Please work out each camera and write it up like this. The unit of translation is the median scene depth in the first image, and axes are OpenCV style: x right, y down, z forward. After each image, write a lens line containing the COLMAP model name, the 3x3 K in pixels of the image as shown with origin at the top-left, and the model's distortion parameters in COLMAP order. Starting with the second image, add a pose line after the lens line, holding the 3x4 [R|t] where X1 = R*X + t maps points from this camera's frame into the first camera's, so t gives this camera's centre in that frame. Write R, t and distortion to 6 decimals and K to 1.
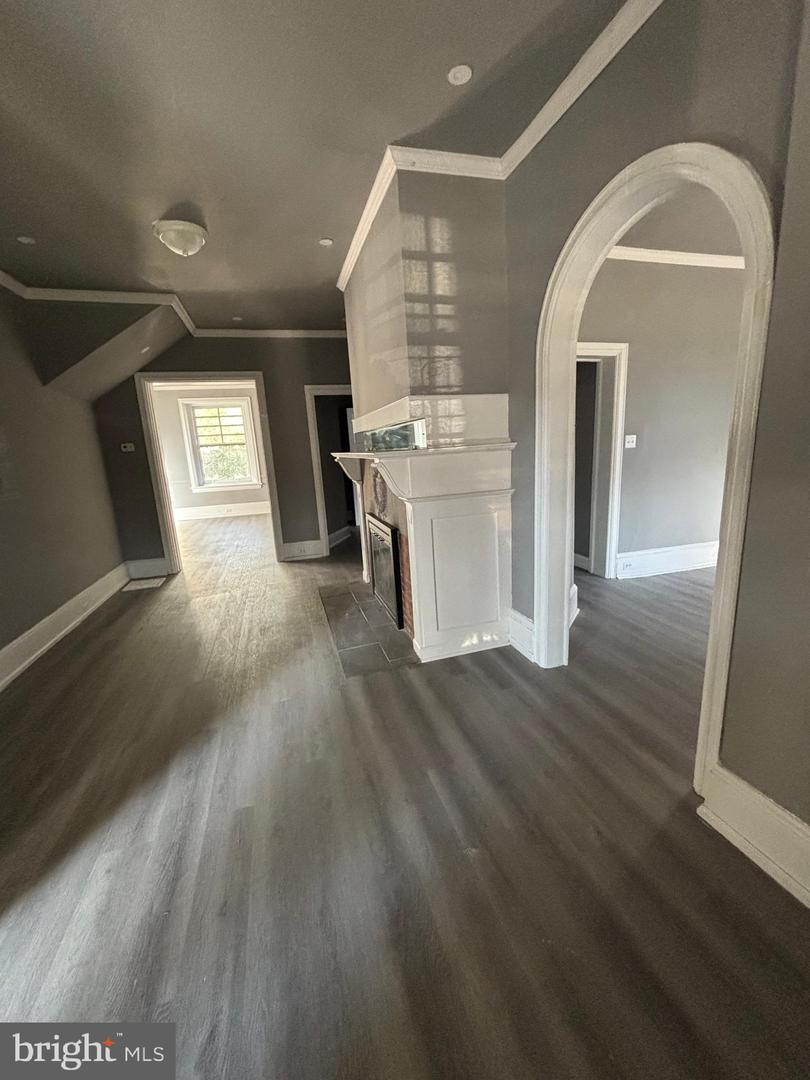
lens RADIAL K [[434.8, 0, 405.0], [0, 434.8, 540.0], [0, 0, 1]] dist [-0.000181, 0.000528]
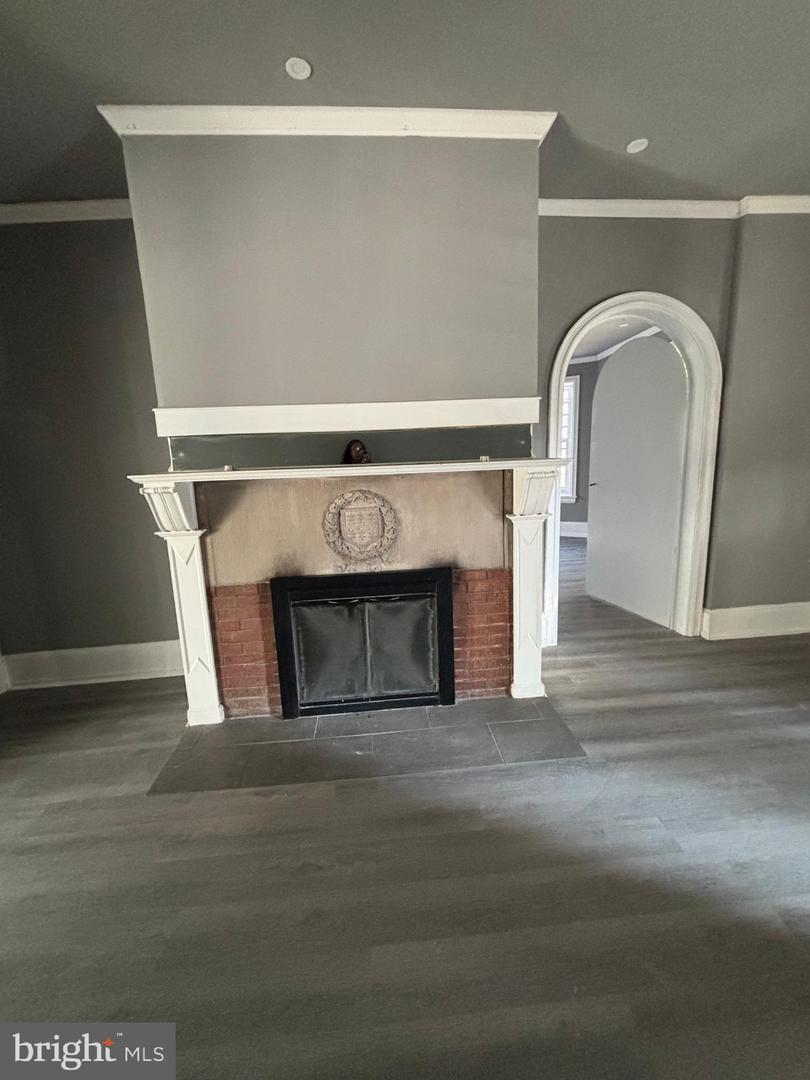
lens RADIAL K [[434.8, 0, 405.0], [0, 434.8, 540.0], [0, 0, 1]] dist [-0.000181, 0.000528]
pose [[0.208778, -0.130968, 0.969154, -1.176212], [0.233048, 0.969106, 0.080758, -0.236587], [-0.949790, 0.208999, 0.232850, 1.396972]]
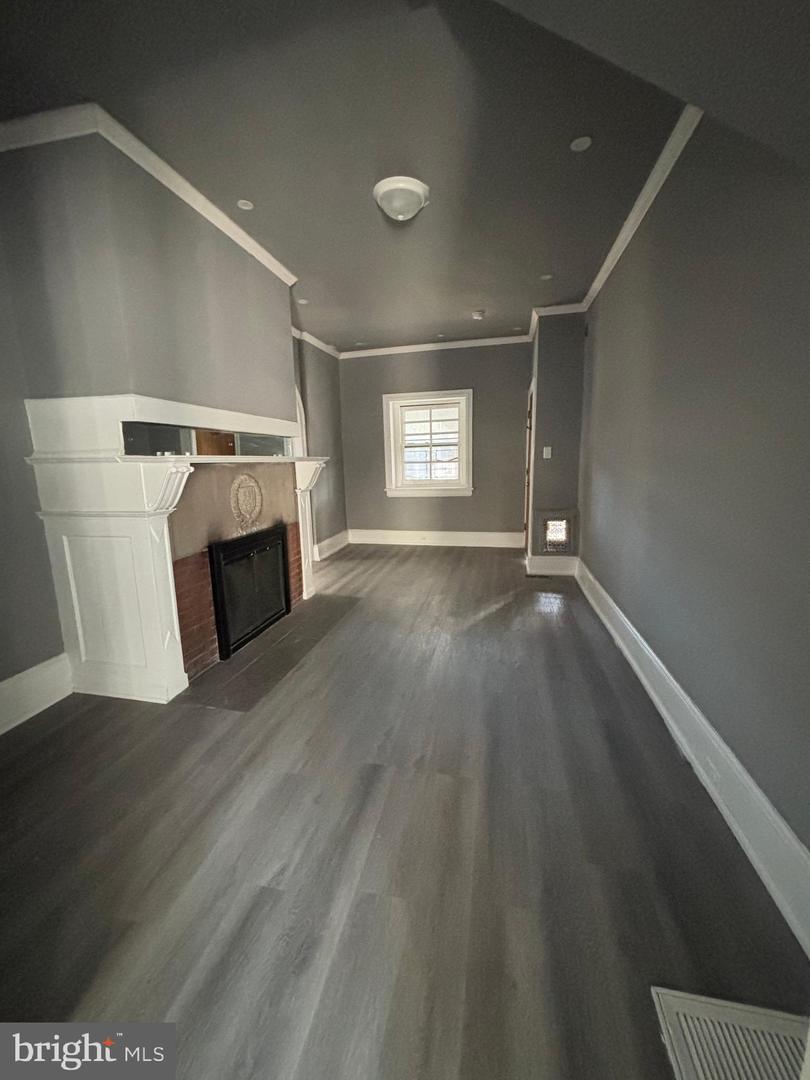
lens RADIAL K [[434.8, 0, 405.0], [0, 434.8, 540.0], [0, 0, 1]] dist [-0.000181, 0.000528]
pose [[-0.873387, -0.015033, 0.486795, -1.384306], [0.169108, 0.927974, 0.332064, -0.500232], [-0.456726, 0.372342, -0.807938, 2.835761]]
